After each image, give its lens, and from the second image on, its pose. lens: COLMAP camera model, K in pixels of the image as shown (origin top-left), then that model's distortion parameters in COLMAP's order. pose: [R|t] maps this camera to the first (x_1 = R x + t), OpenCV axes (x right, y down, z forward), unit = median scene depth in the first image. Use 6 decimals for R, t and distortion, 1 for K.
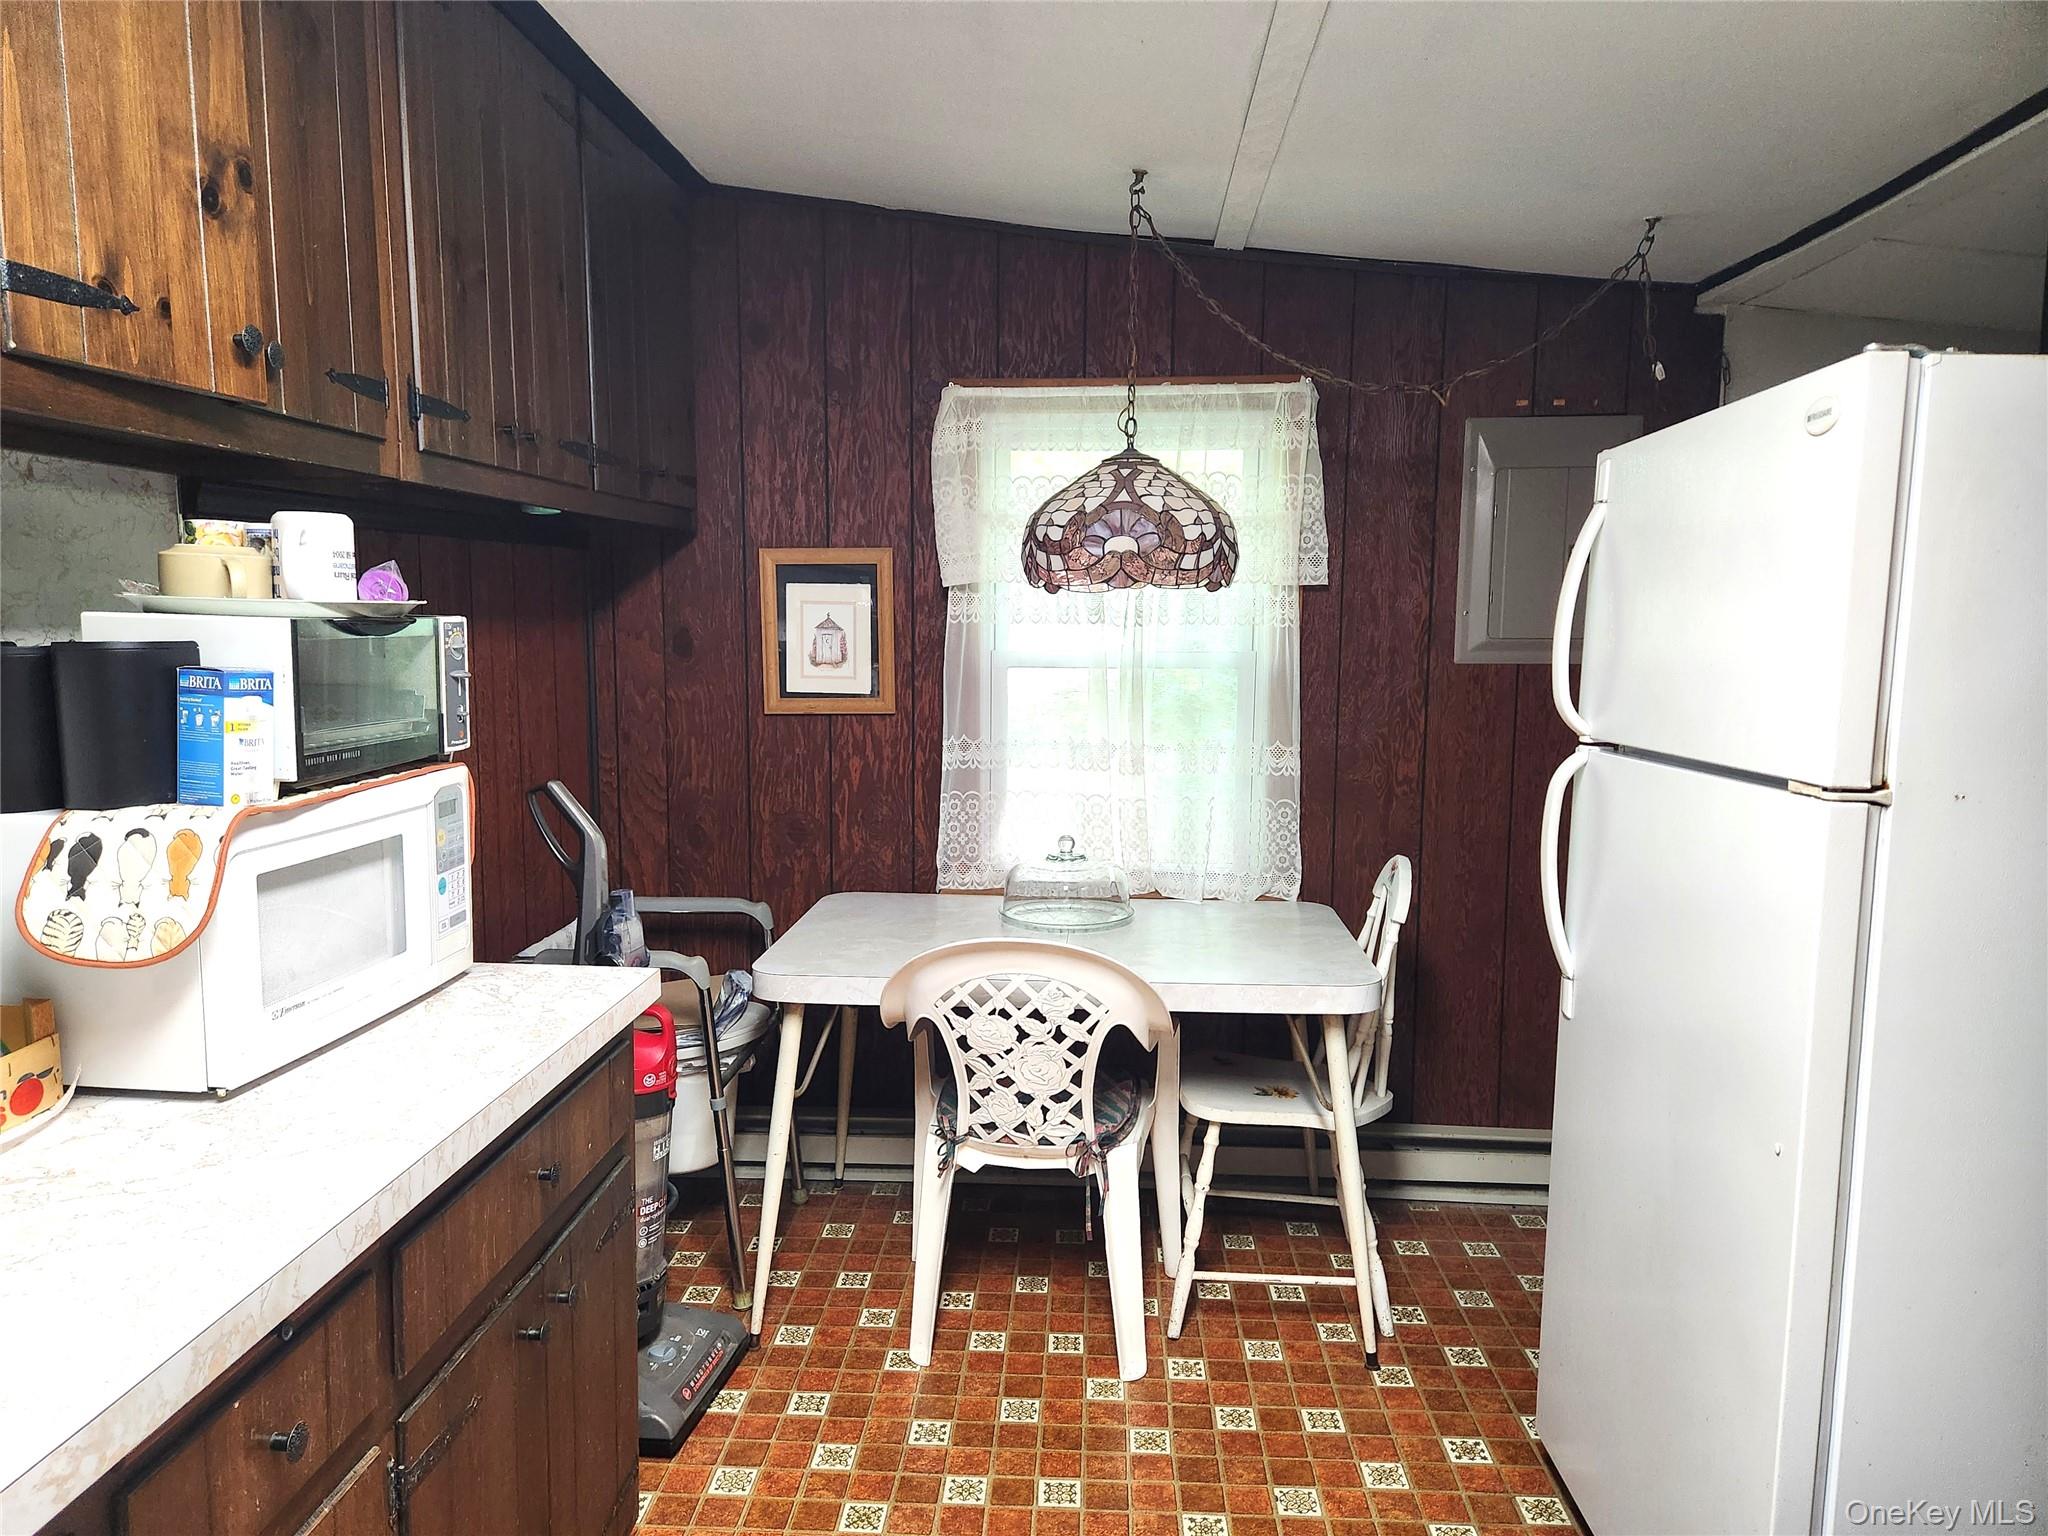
lens RADIAL K [[1364.3, 0, 1029.4], [0, 1364.3, 790.6], [0, 0, 1]] dist [0.071892, -0.064380]
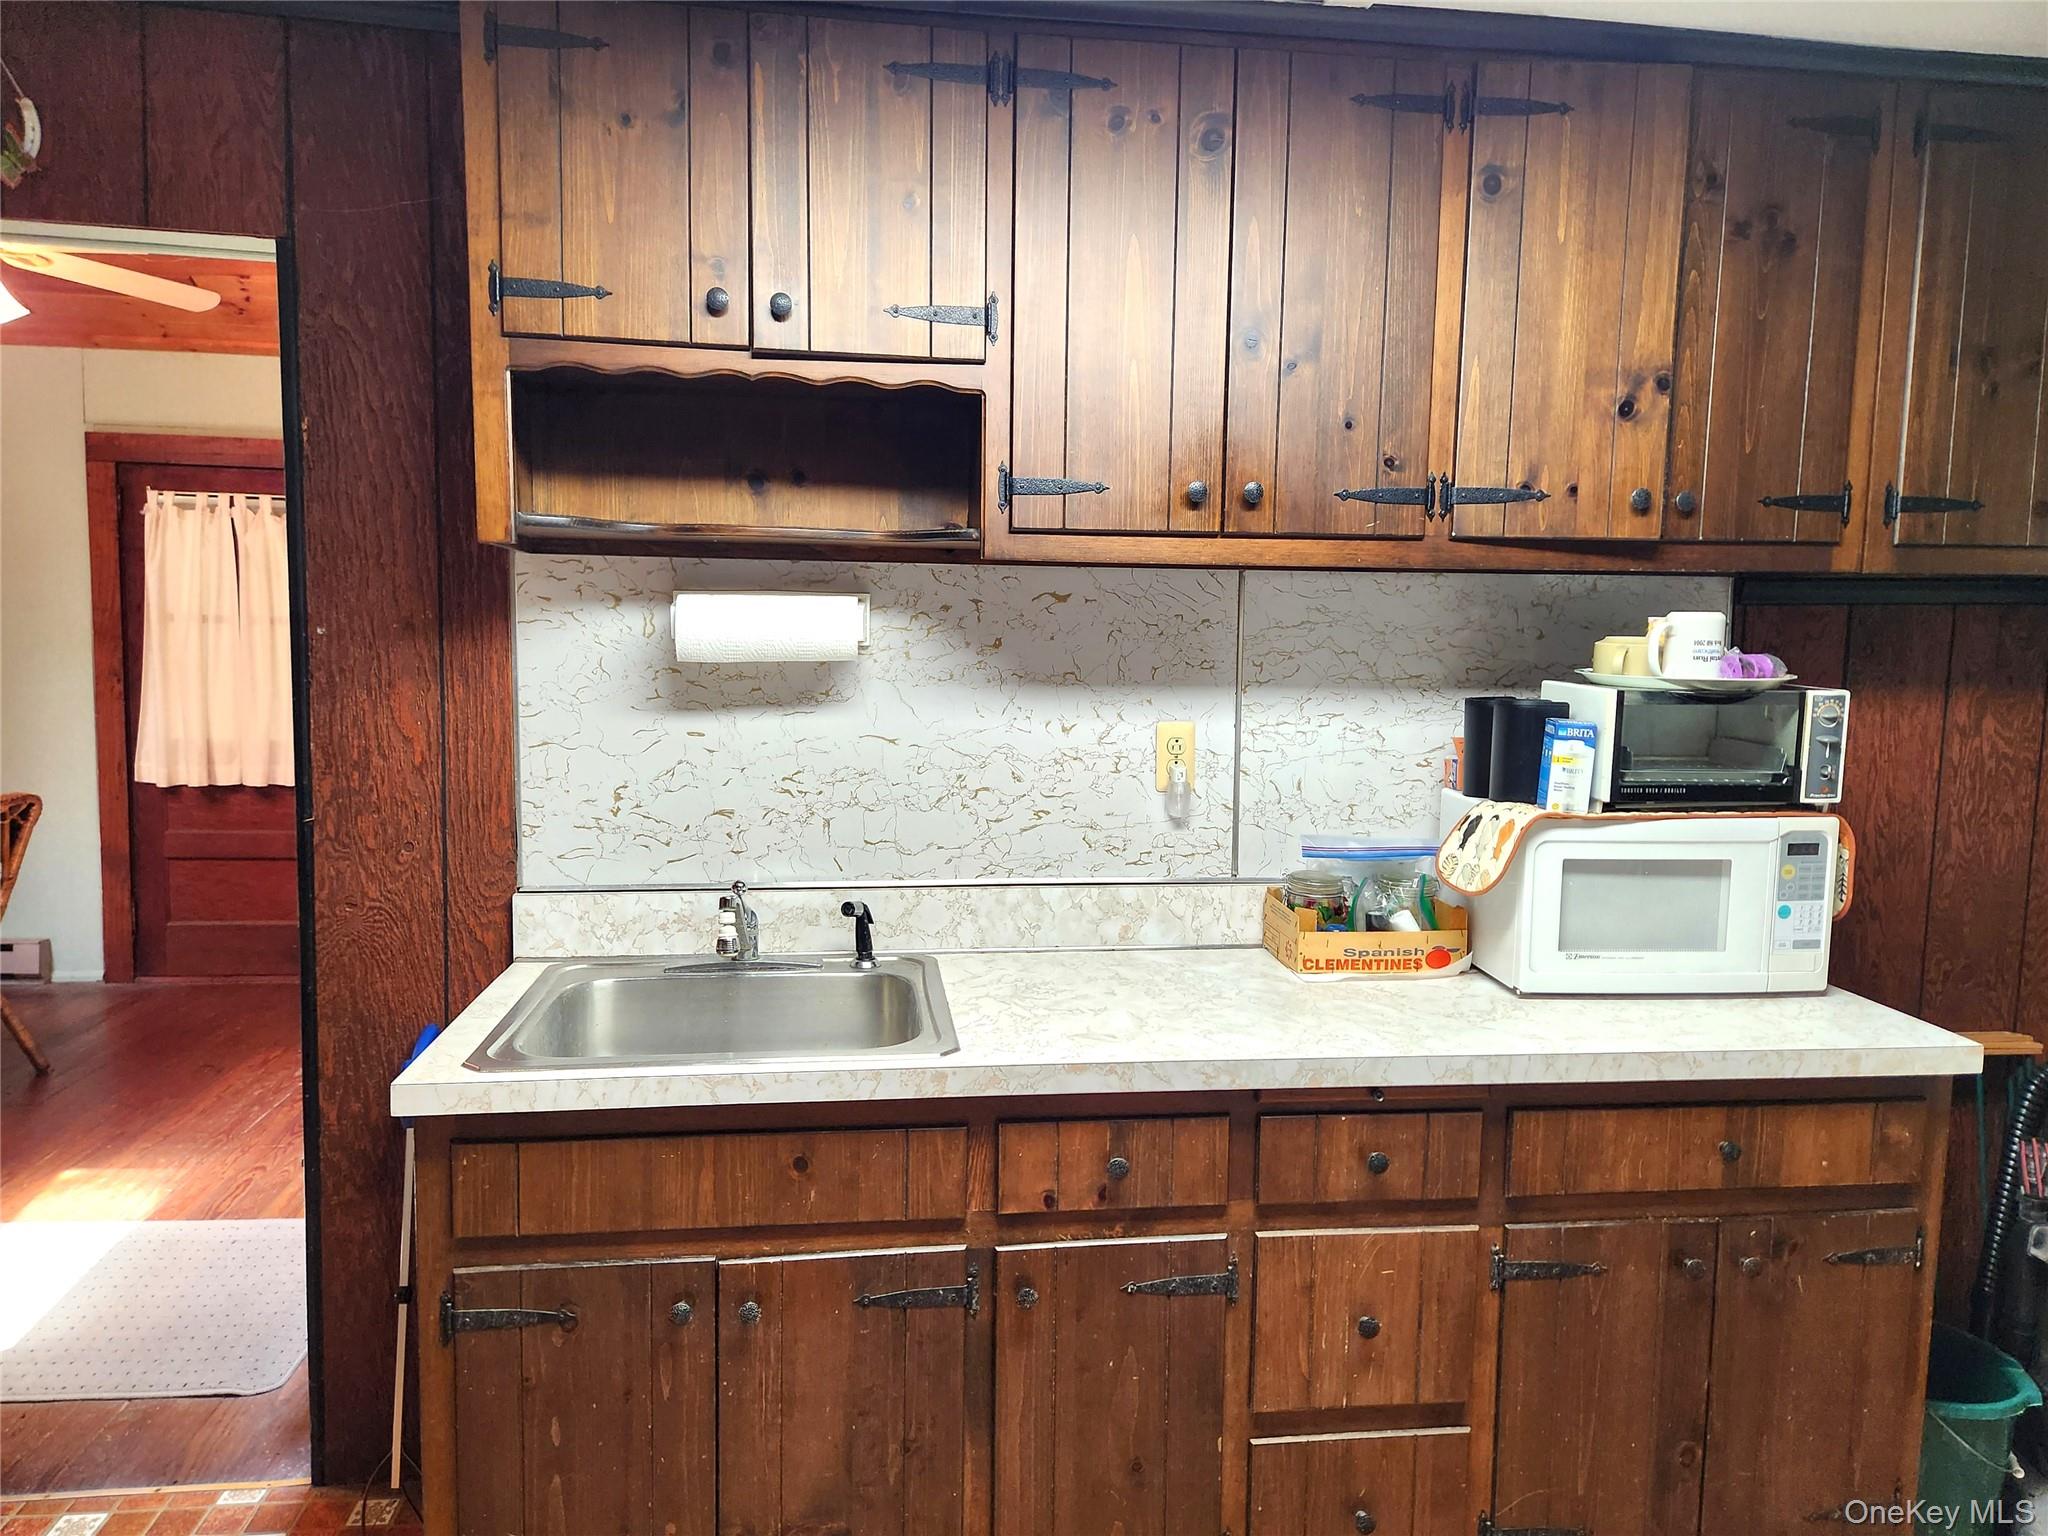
lens RADIAL K [[1367.5, 0, 1024.0], [0, 1367.5, 768.0], [0, 0, 1]] dist [0.073227, -0.066522]
pose [[0.195882, 0.105505, -0.974935, 0.767406], [-0.140512, 0.986956, 0.078575, -0.070958], [0.970508, 0.121599, 0.208152, 0.109655]]
